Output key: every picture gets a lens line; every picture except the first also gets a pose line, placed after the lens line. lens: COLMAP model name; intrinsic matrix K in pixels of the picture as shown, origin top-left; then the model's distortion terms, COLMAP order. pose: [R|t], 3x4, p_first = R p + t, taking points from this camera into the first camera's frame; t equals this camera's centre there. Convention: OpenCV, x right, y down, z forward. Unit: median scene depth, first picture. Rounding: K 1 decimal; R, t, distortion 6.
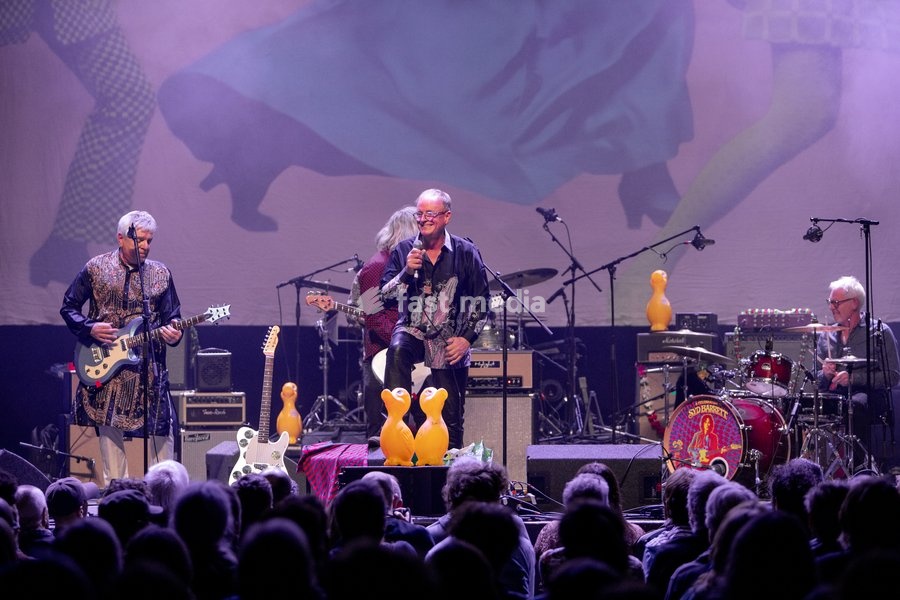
lens RADIAL K [[3203.4, 0, 450.0], [0, 3203.4, 300.0], [0, 0, 1]] dist [0.234485, 2.232501]
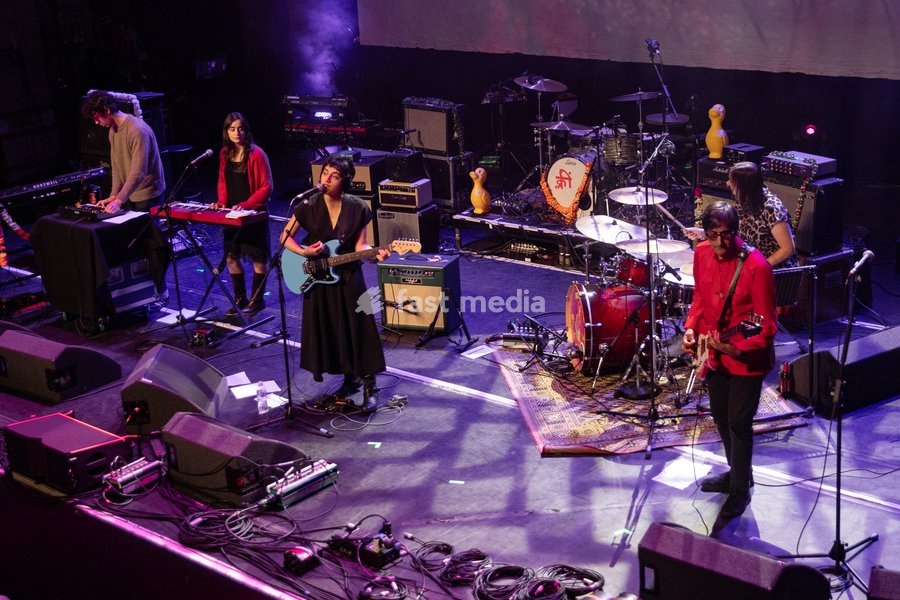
lens RADIAL K [[1394.0, 0, 450.0], [0, 1394.0, 300.0], [0, 0, 1]] dist [0.041753, 0.008750]
pose [[0.761896, 0.157916, -0.628154, 0.324402], [0.078776, 0.940031, 0.331868, -0.119936], [0.642891, -0.302332, 0.703765, 0.583458]]
